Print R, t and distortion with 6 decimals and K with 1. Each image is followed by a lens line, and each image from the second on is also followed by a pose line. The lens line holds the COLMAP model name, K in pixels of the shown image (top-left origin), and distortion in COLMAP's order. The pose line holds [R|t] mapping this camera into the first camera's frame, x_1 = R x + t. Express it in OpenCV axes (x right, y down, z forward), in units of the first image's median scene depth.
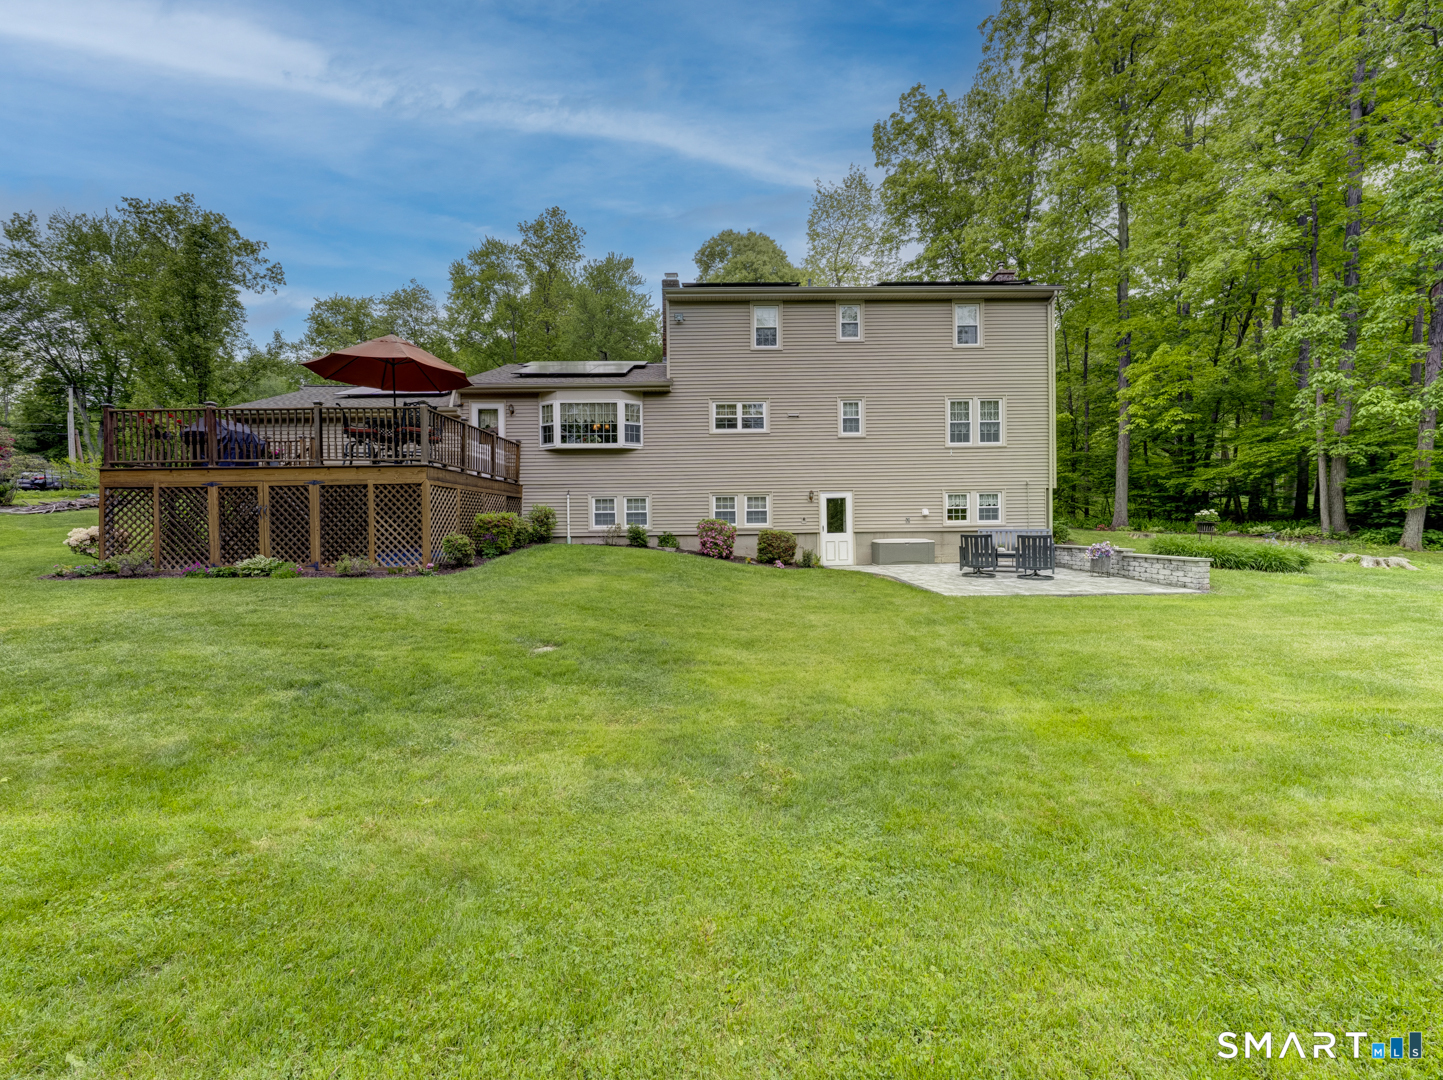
lens RADIAL K [[557.7, 0, 762.5], [0, 557.7, 533.5], [0, 0, 1]] dist [-0.000733, -0.000028]
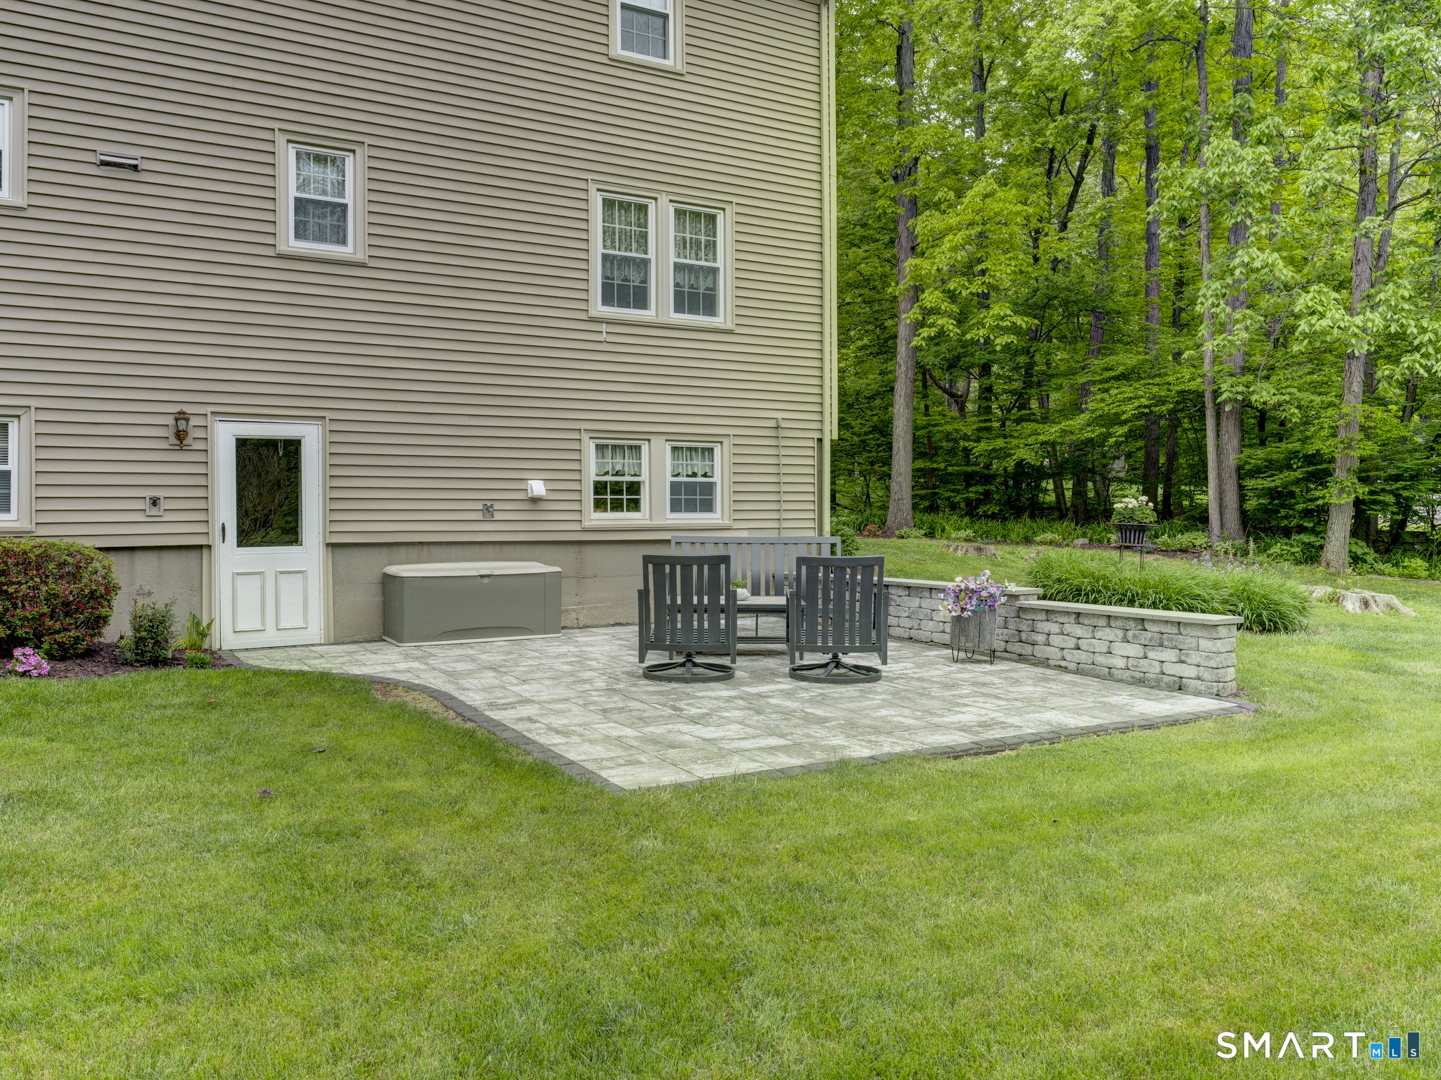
lens RADIAL K [[1028.3, 0, 720.5], [0, 1028.3, 540.0], [0, 0, 1]] dist [-0.006912, -0.000843]
pose [[0.892430, 0.001558, 0.451183, 0.095064], [-0.003875, 0.999984, 0.004213, -0.007913], [-0.451169, -0.005508, 0.892421, 0.342583]]
